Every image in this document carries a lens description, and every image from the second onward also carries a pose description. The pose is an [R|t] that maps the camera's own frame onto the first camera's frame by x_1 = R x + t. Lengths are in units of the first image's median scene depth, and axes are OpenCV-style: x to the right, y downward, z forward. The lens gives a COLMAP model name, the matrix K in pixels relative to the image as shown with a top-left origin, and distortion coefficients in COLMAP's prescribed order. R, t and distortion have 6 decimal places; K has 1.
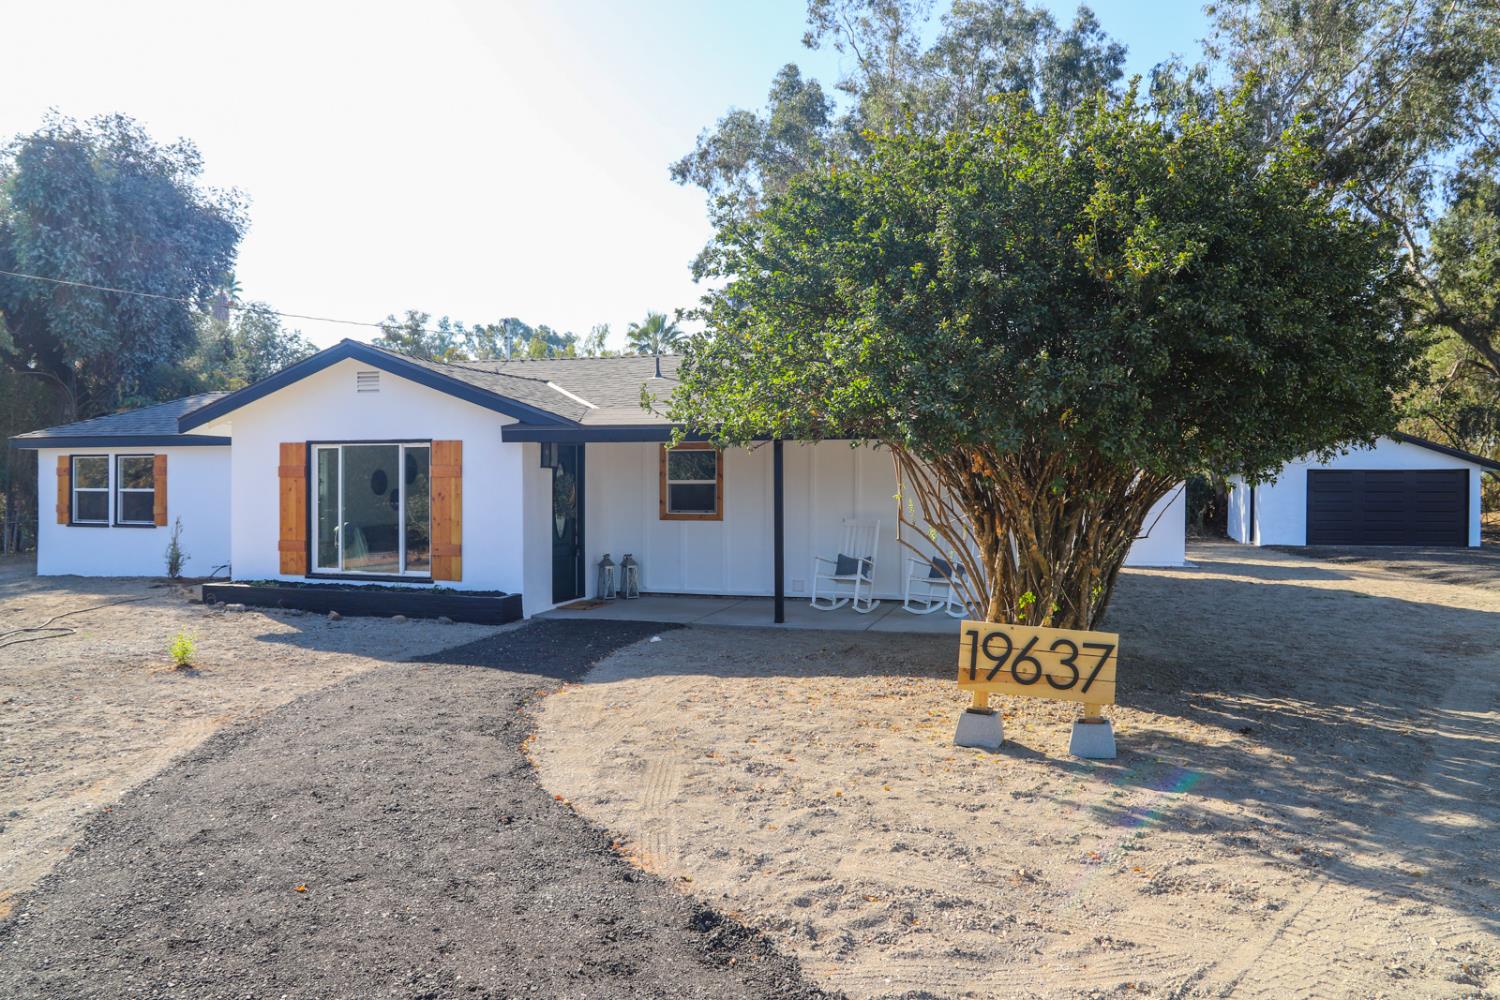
lens RADIAL K [[1105.0, 0, 757.3], [0, 1105.0, 499.9], [0, 0, 1]] dist [-0.066883, 0.029998]
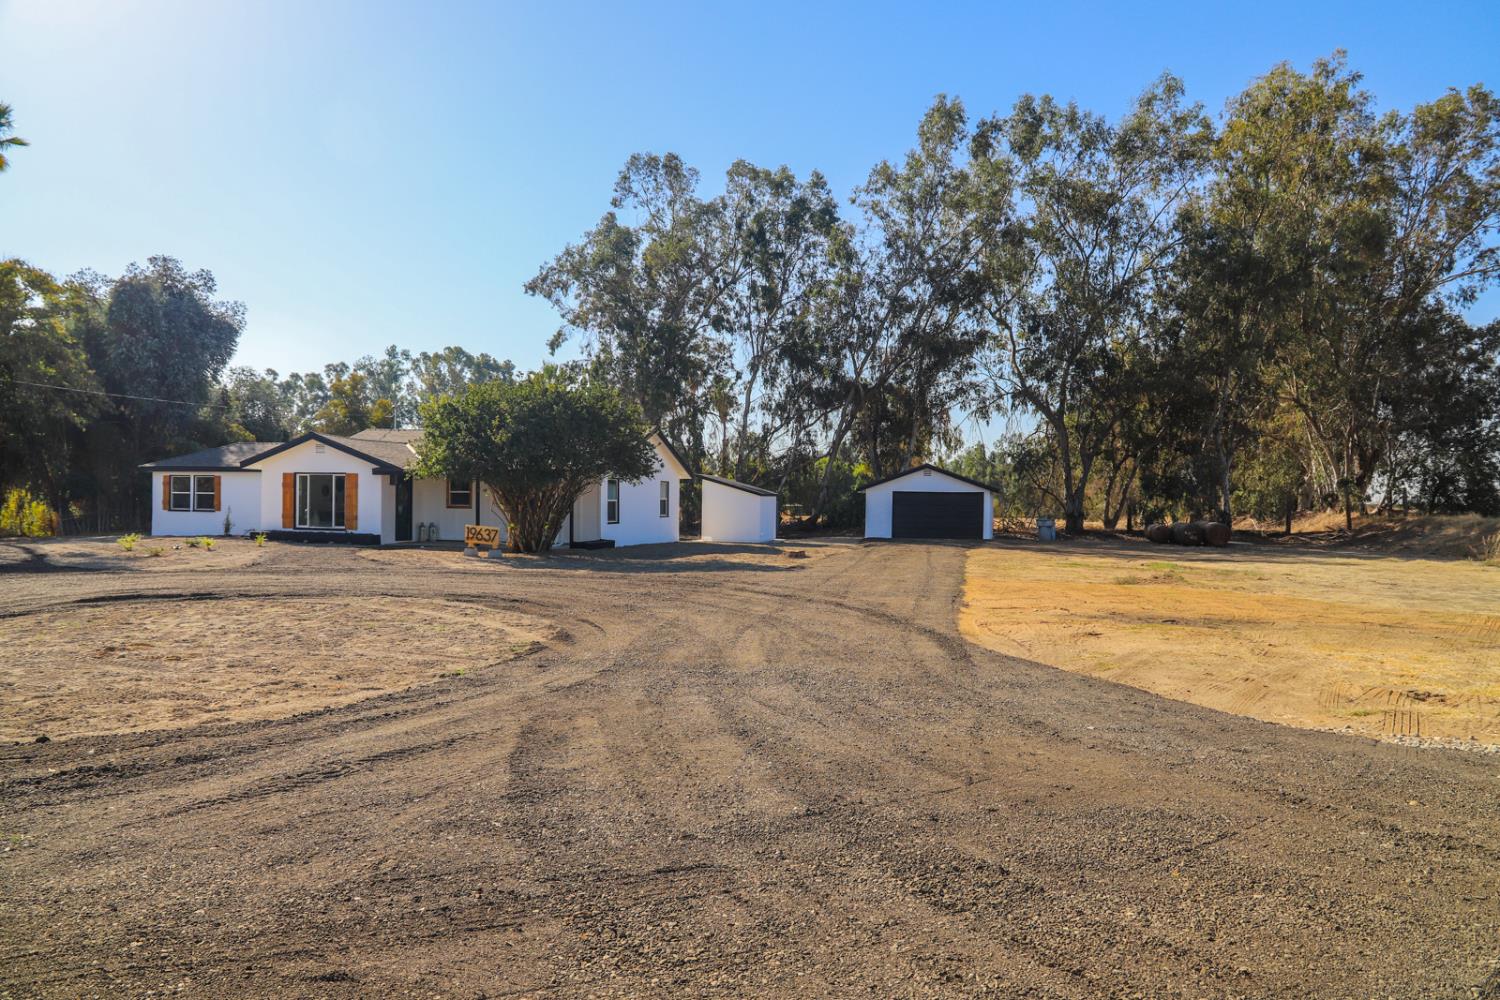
lens RADIAL K [[1105.0, 0, 712.0], [0, 1105.0, 534.3], [0, 0, 1]] dist [-0.066883, 0.029998]
pose [[0.999905, 0.013724, 0.000976, 0.353813], [-0.013736, 0.999821, 0.013002, 0.026884], [-0.000797, -0.013014, 0.999915, -0.987307]]
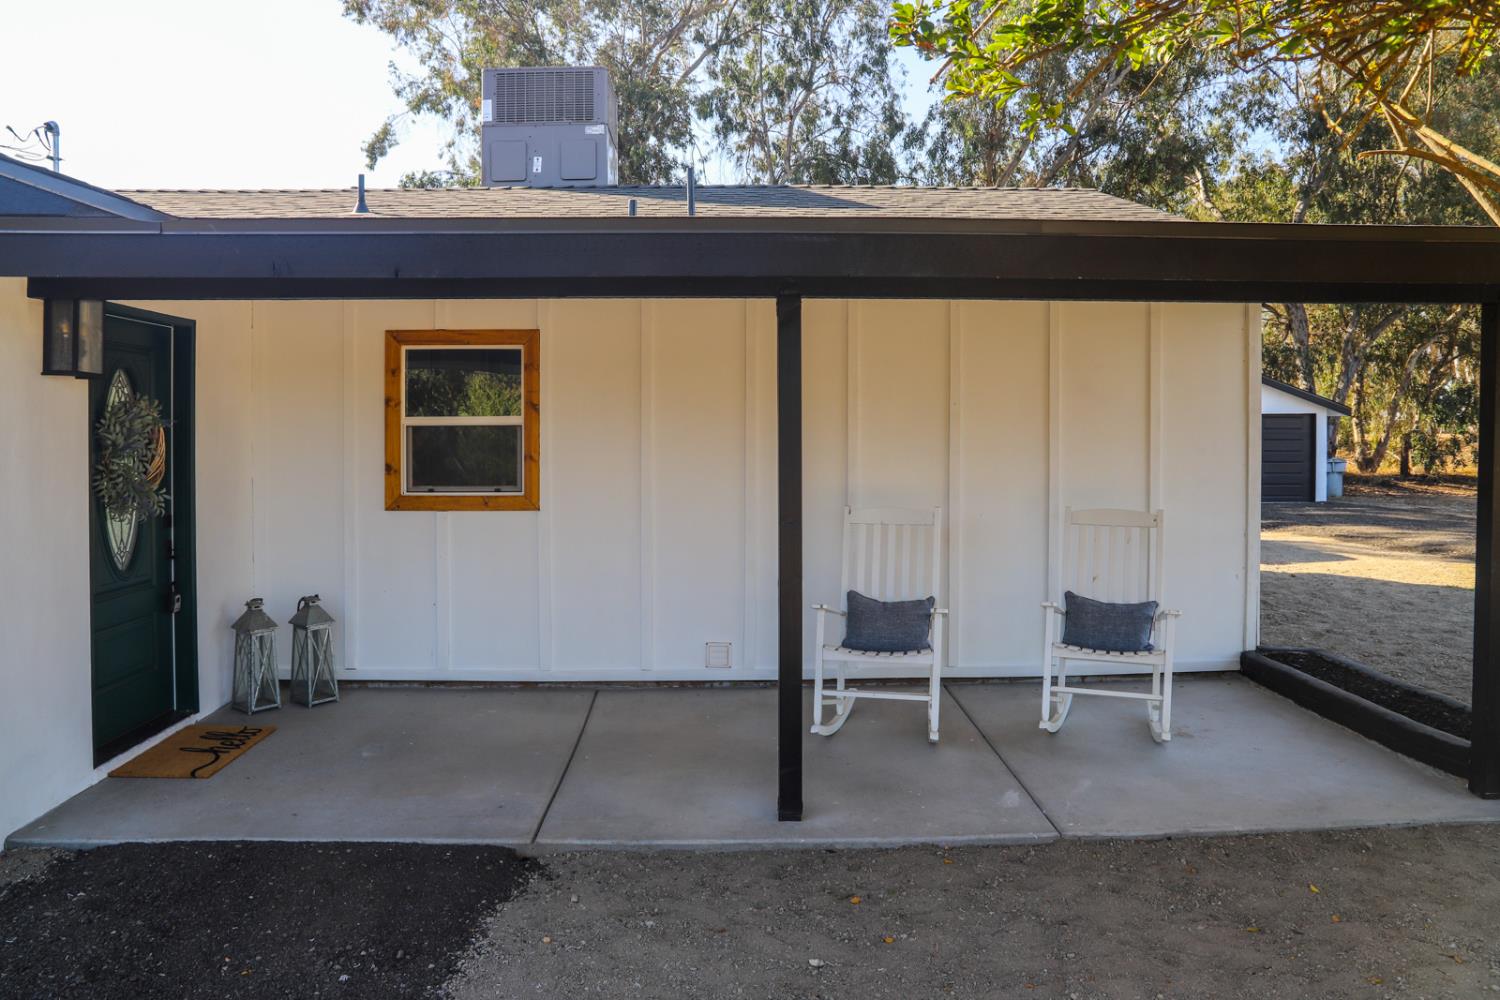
lens RADIAL K [[1105.0, 0, 737.4], [0, 1105.0, 469.7], [0, 0, 1]] dist [-0.066883, 0.029998]
pose [[0.960139, -0.006487, 0.279448, -0.058599], [0.000199, 0.999746, 0.022523, -0.005451], [-0.279523, -0.021569, 0.959897, 0.426329]]
